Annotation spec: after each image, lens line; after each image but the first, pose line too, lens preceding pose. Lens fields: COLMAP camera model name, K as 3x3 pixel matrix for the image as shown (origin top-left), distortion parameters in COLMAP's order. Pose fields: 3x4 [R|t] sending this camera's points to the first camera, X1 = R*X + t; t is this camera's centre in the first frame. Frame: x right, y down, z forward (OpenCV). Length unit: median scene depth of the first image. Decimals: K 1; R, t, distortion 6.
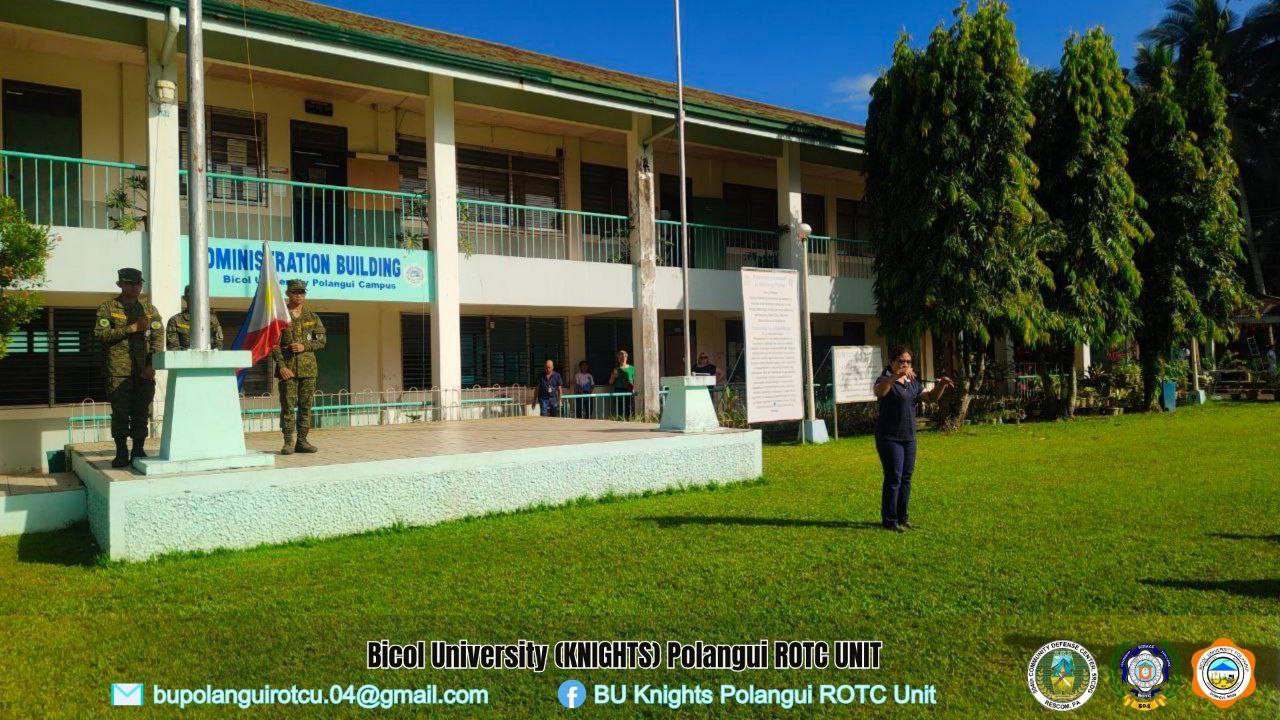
lens RADIAL K [[914.2, 0, 682.2], [0, 914.2, 367.8], [0, 0, 1]] dist [0.008041, -0.009520]
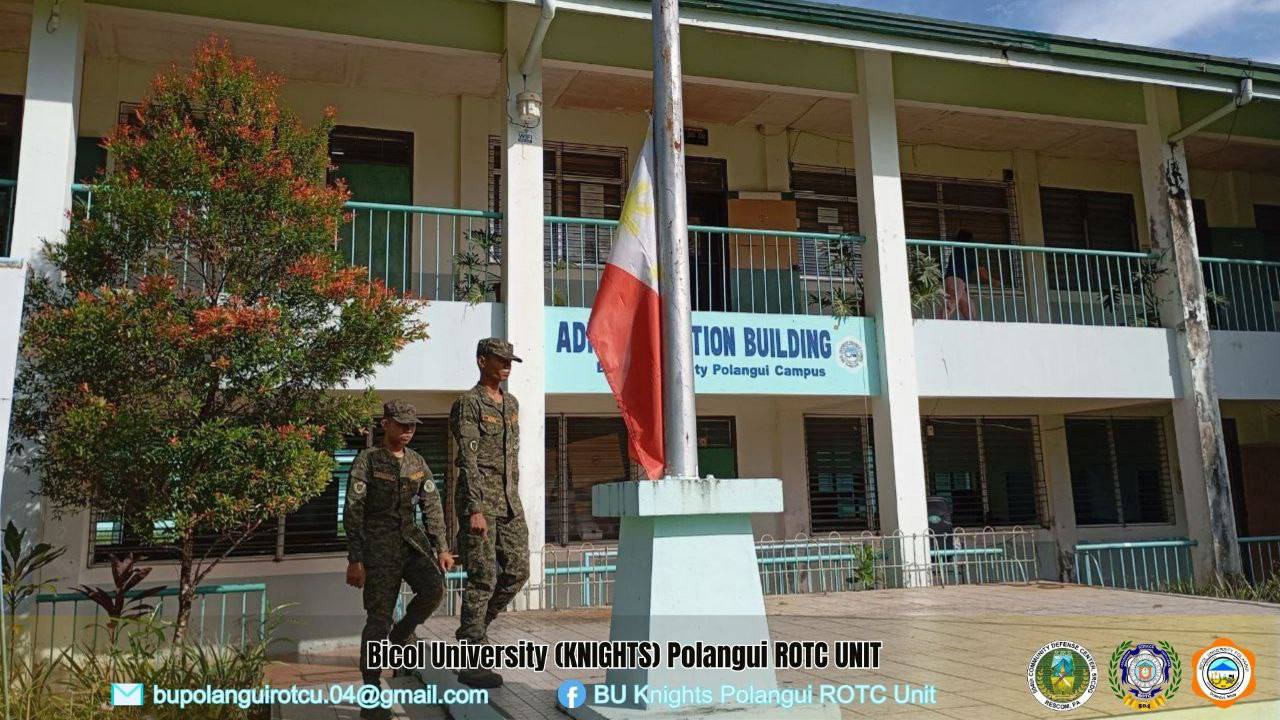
lens RADIAL K [[1084.4, 0, 639.9], [0, 1084.4, 298.5], [0, 0, 1]] dist [0.054964, -0.010887]
pose [[0.948820, -0.058834, -0.310288, -0.183979], [0.004708, 0.985020, -0.172375, -0.007087], [0.315781, 0.162092, 0.934884, 0.209316]]
